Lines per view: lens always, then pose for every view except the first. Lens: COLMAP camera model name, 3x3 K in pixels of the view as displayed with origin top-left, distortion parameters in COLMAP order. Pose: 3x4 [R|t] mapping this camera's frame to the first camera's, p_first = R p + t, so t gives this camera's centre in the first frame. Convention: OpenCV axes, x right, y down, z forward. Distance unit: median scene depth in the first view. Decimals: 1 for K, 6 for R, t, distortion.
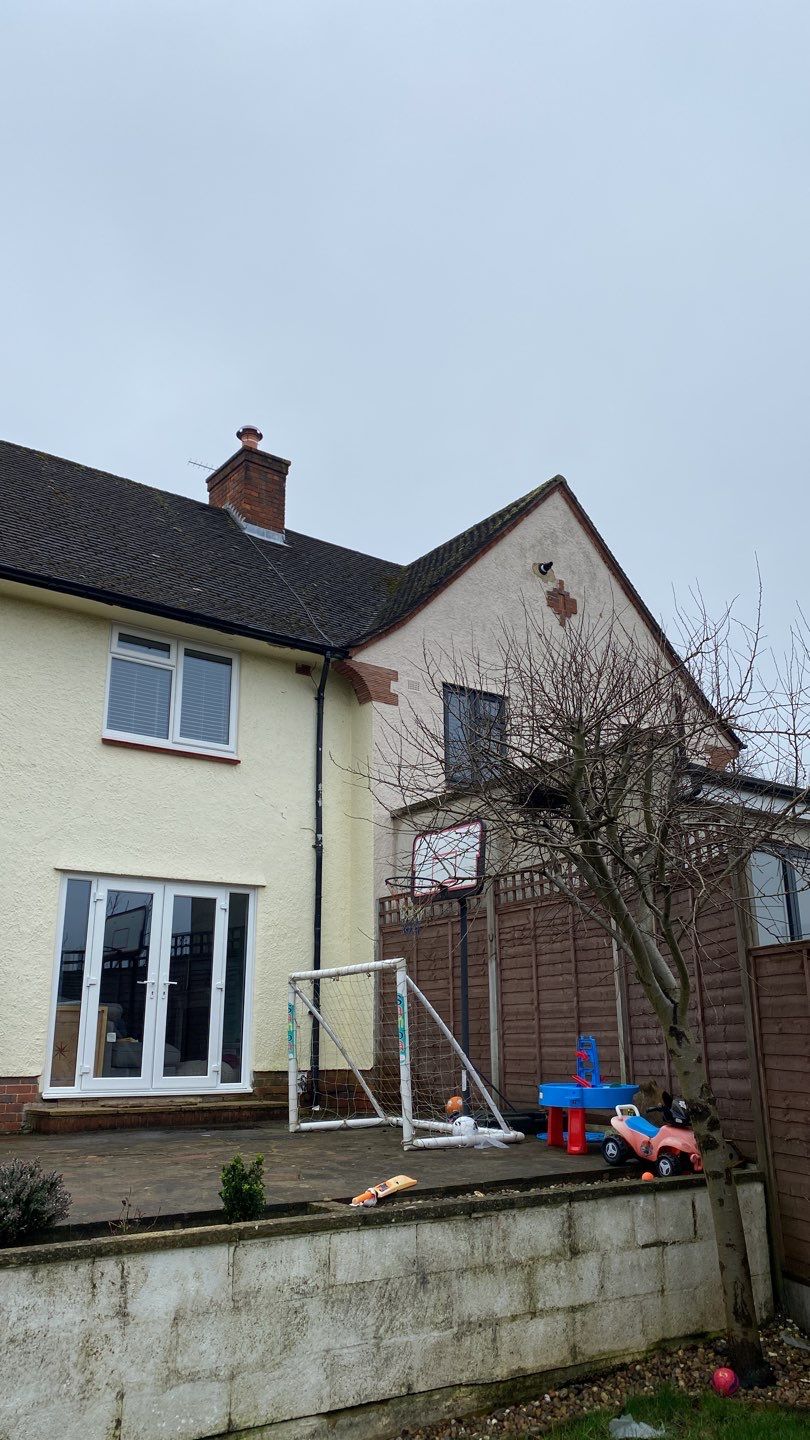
lens RADIAL K [[1095.5, 0, 425.1], [0, 1095.5, 714.1], [0, 0, 1]] dist [0.044038, -0.040739]
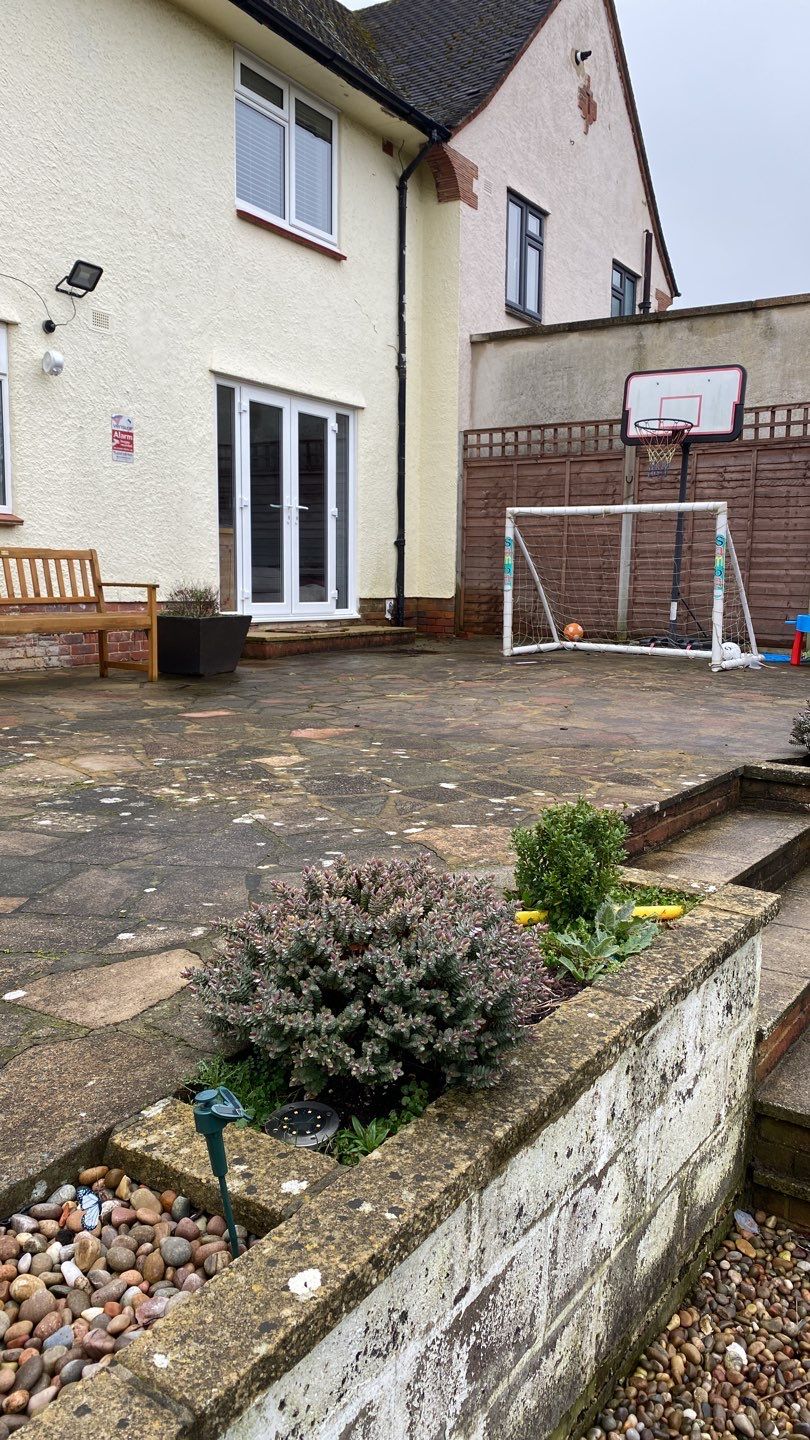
lens RADIAL K [[1095.5, 0, 401.5], [0, 1095.5, 722.8], [0, 0, 1]] dist [0.044038, -0.040739]
pose [[0.930445, -0.027250, 0.365417, -0.487665], [-0.127514, 0.910825, 0.392605, 0.031701], [-0.343529, -0.411893, 0.843997, 0.099997]]
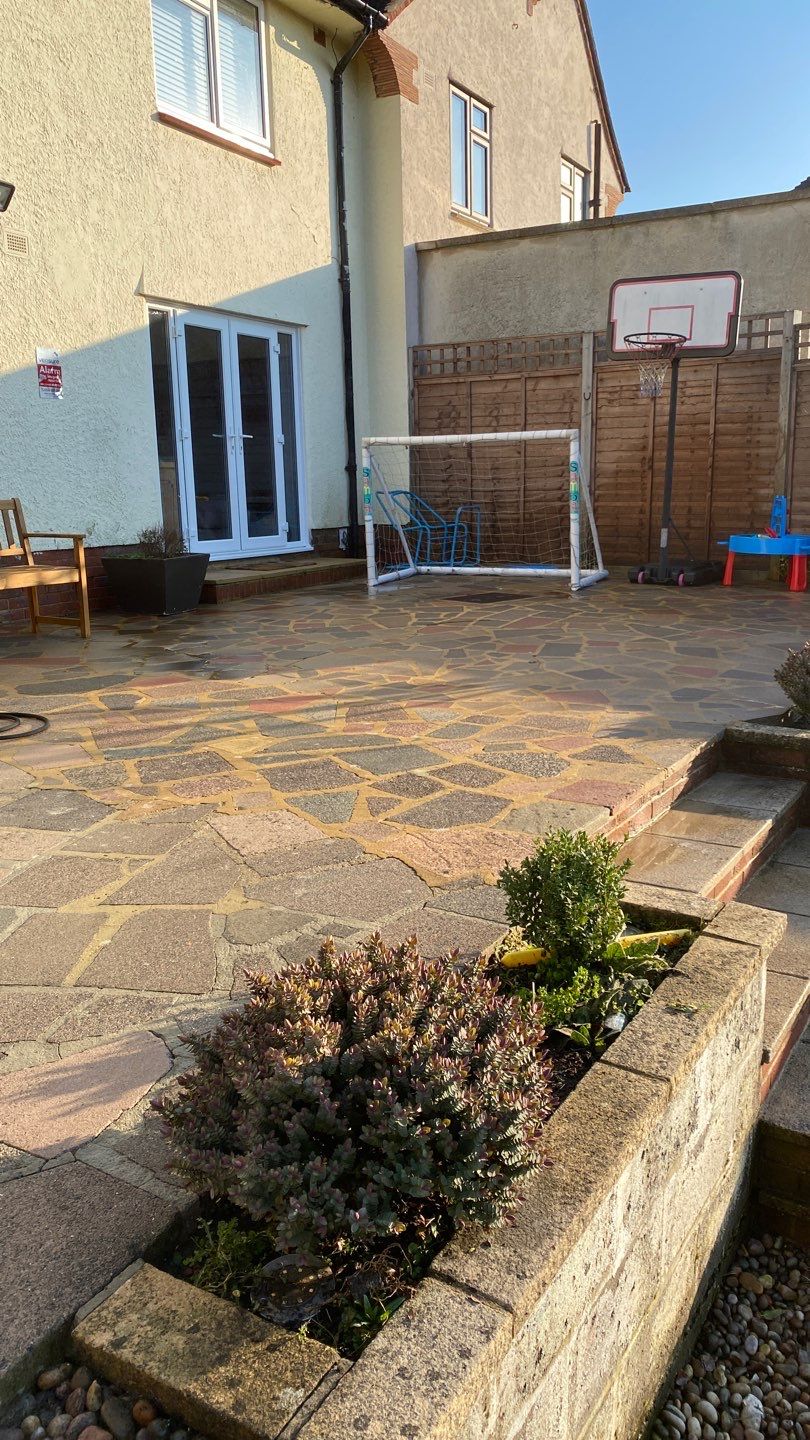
lens RADIAL K [[1095.5, 0, 412.0], [0, 1095.5, 719.0], [0, 0, 1]] dist [0.044038, -0.040739]
pose [[0.909006, -0.095157, 0.405775, -0.480729], [-0.113672, 0.880076, 0.461027, 0.018646], [-0.400983, -0.465201, 0.789177, 0.132262]]
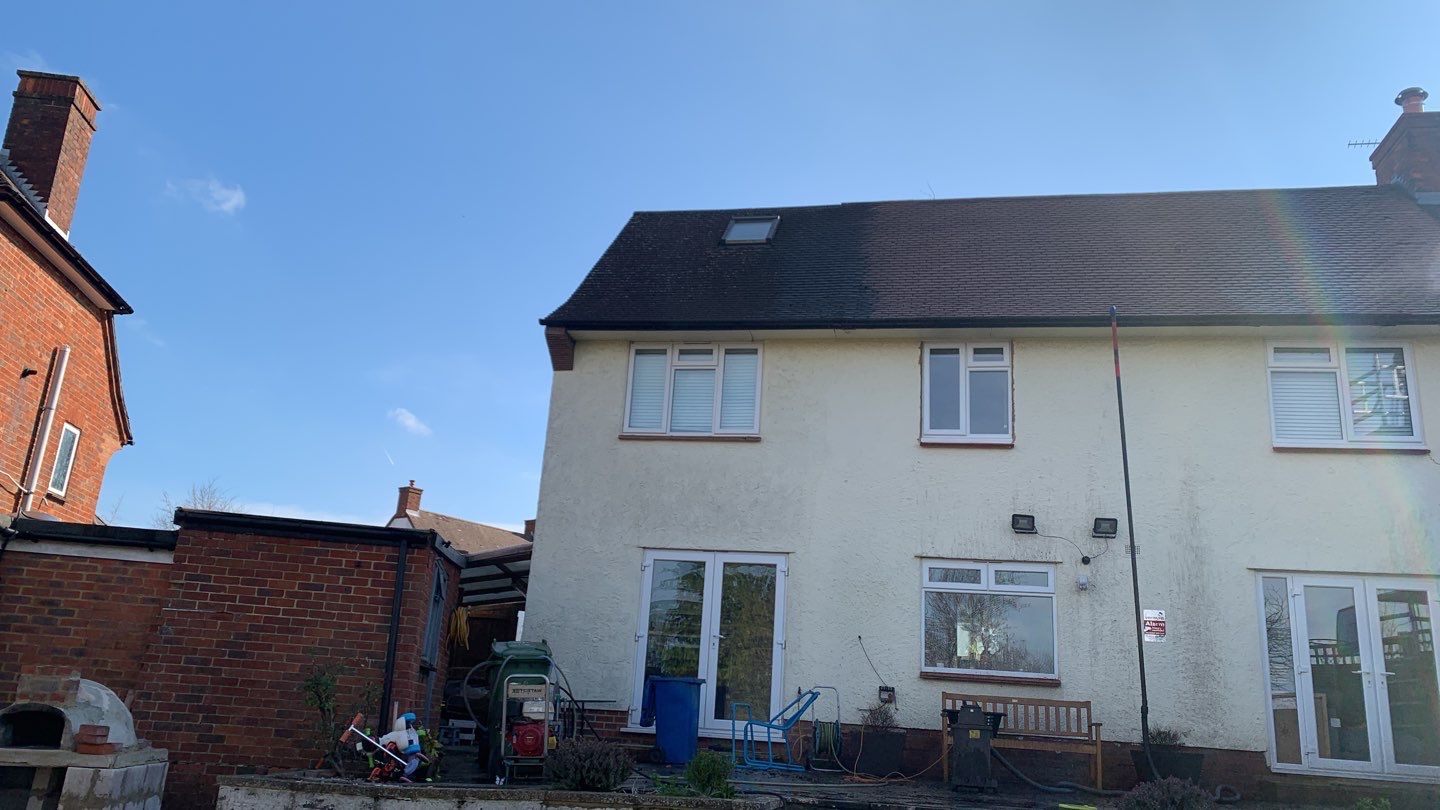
lens RADIAL K [[1095.5, 0, 720.5], [0, 1095.5, 393.7], [0, 0, 1]] dist [0.044038, -0.040739]
pose [[0.662541, -0.160987, -0.731521, 0.153511], [0.152956, 0.985129, -0.078266, -0.028178], [0.733242, -0.060036, 0.677312, -0.144898]]
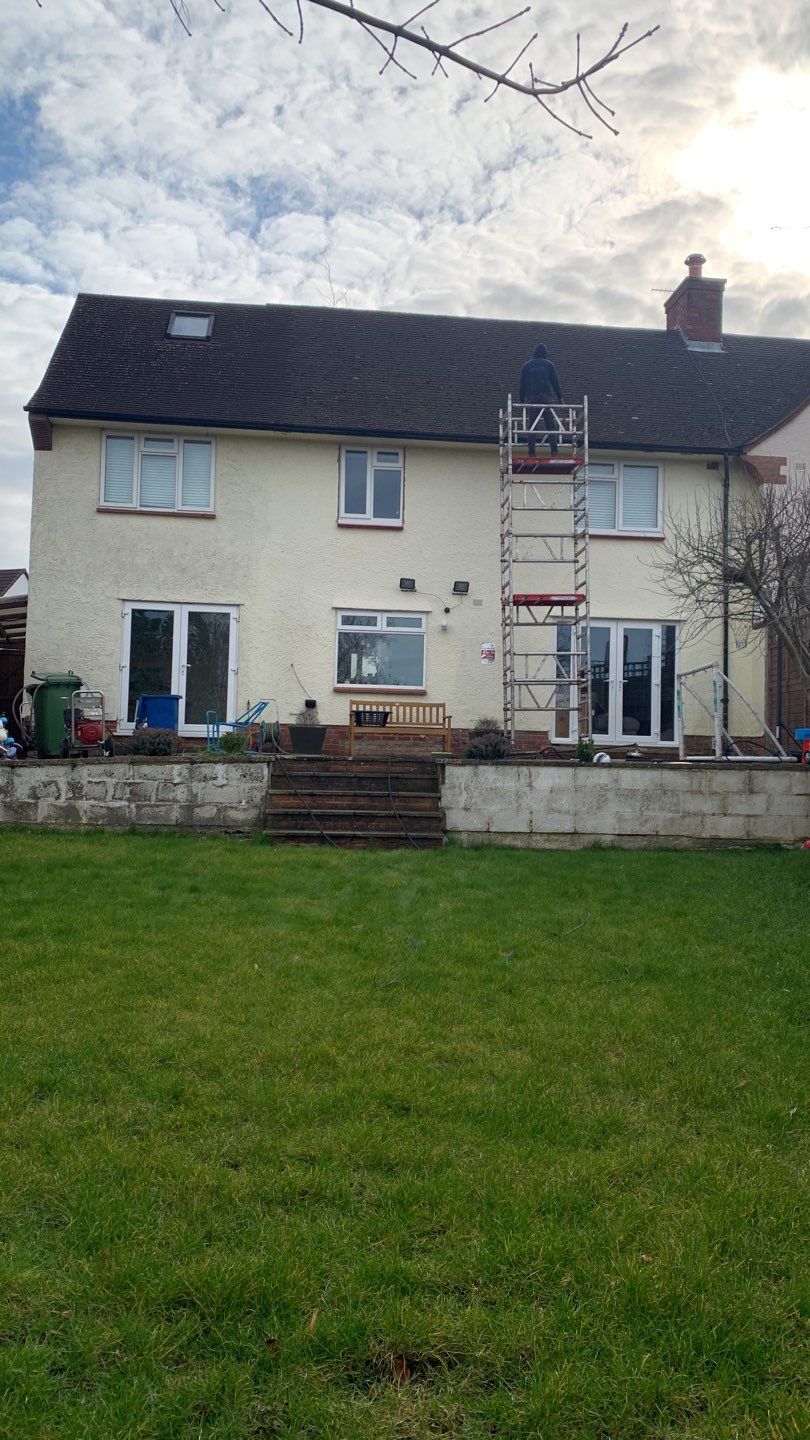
lens RADIAL K [[1095.5, 0, 400.5], [0, 1095.5, 745.6], [0, 0, 1]] dist [0.044038, -0.040739]
pose [[0.847482, 0.018365, -0.530507, 0.348825], [0.122619, 0.965599, 0.229310, -0.077066], [0.516468, -0.259387, 0.816076, -0.518885]]
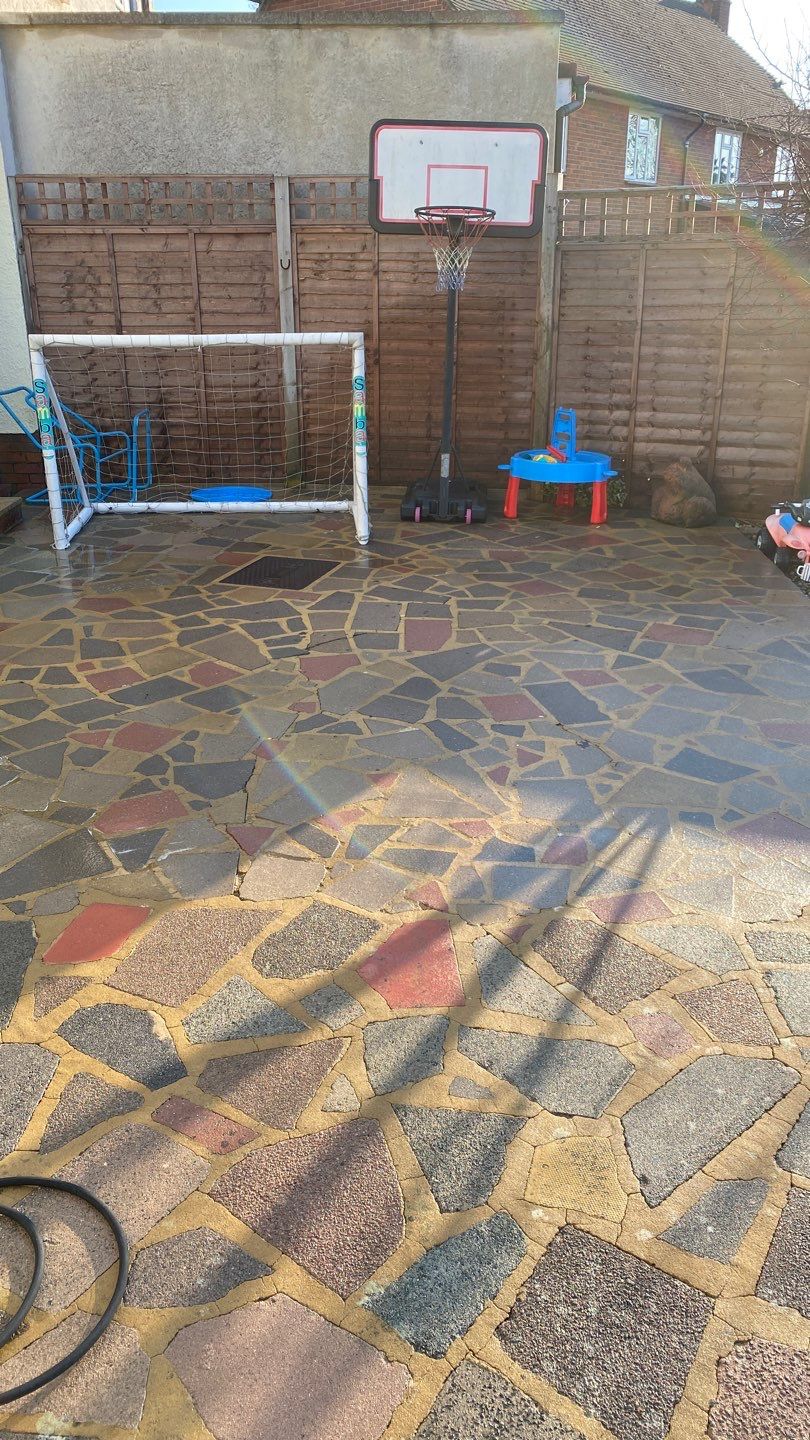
lens RADIAL K [[1095.5, 0, 417.4], [0, 1095.5, 728.6], [0, 0, 1]] dist [0.044038, -0.040739]
pose [[0.597129, -0.279692, 0.751804, -0.512501], [-0.236744, 0.834042, 0.498324, 0.064963], [-0.766413, -0.475549, 0.431814, 0.416274]]
